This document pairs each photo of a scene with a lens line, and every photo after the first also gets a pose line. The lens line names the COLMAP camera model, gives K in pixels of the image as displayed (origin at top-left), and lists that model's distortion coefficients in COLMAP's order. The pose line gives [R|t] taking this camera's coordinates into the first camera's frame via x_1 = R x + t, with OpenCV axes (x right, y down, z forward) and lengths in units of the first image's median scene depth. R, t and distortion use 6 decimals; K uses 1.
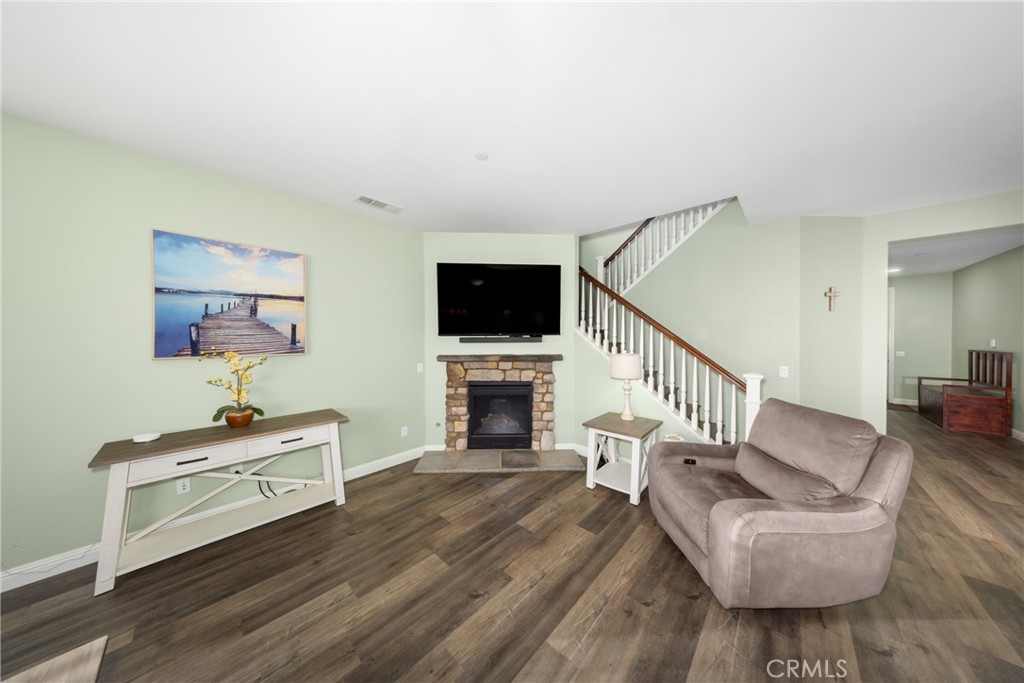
lens RADIAL K [[299.4, 0, 512.5], [0, 299.4, 340.5], [0, 0, 1]] dist [-0.003424, 0.000054]
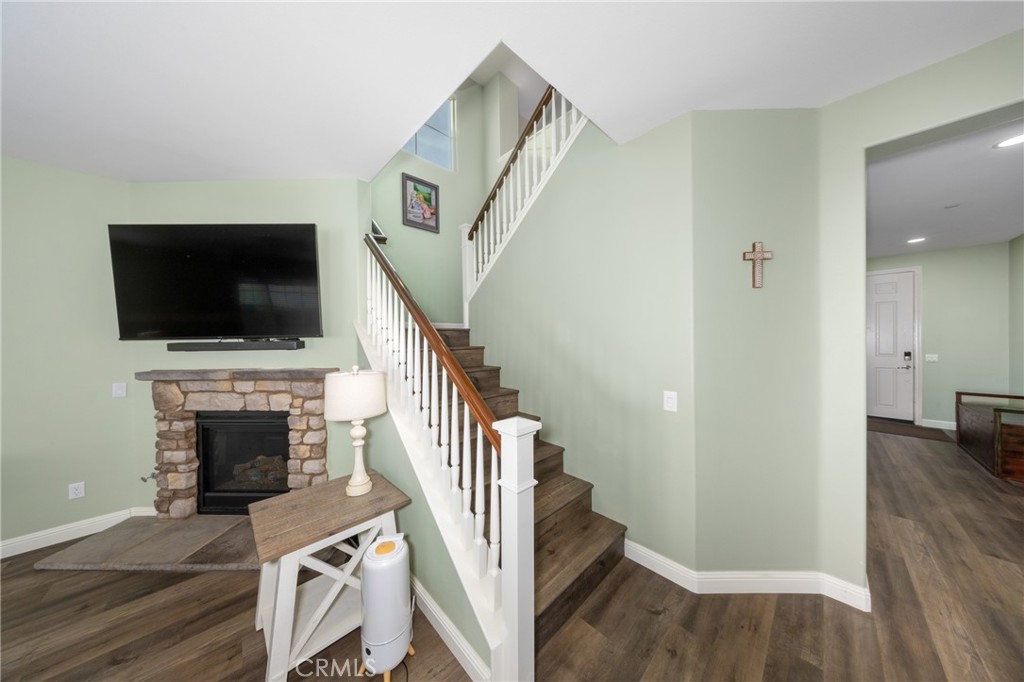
lens RADIAL K [[299.4, 0, 510.7], [0, 299.4, 342.0], [0, 0, 1]] dist [-0.003424, 0.000054]
pose [[0.998413, -0.008931, -0.055603, 0.586474], [0.008899, 0.999960, -0.000820, -0.005972], [0.055608, 0.000324, 0.998453, 0.398723]]
